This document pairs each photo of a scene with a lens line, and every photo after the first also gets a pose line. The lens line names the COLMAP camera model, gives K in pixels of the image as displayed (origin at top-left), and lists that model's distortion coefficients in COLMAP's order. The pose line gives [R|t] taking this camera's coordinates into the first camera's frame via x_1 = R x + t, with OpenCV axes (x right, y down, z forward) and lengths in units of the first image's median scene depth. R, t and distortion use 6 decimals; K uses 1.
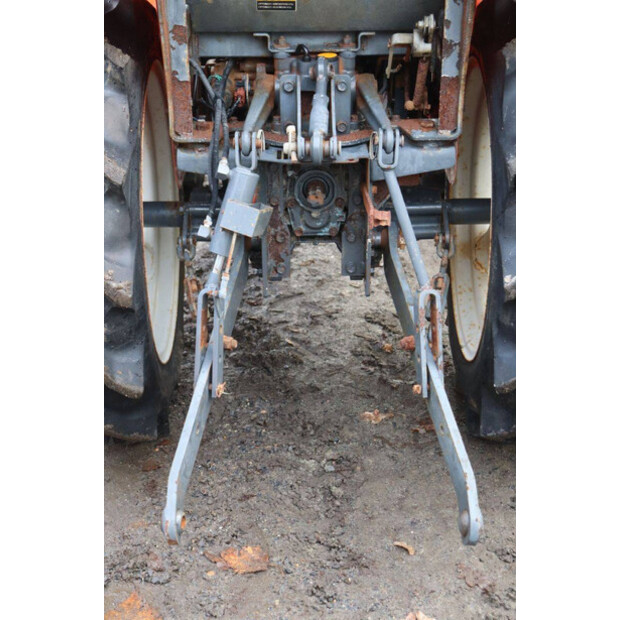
lens RADIAL K [[1209.4, 0, 310.0], [0, 1209.4, 310.0], [0, 0, 1]] dist [0.277961, 0.169138]
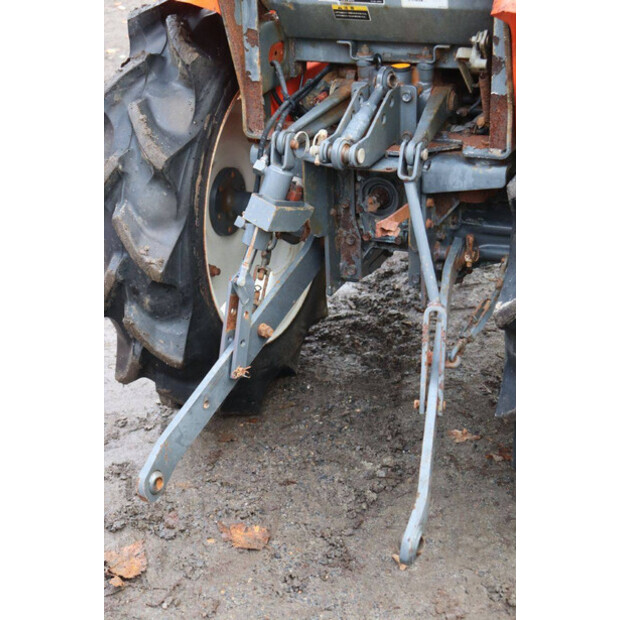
lens RADIAL K [[1209.4, 0, 310.0], [0, 1209.4, 310.0], [0, 0, 1]] dist [0.277961, 0.169138]
pose [[0.904044, 0.143213, -0.402733, 0.385594], [-0.146758, 0.988923, 0.022225, -0.019782], [0.401455, 0.039012, 0.915048, 0.050894]]
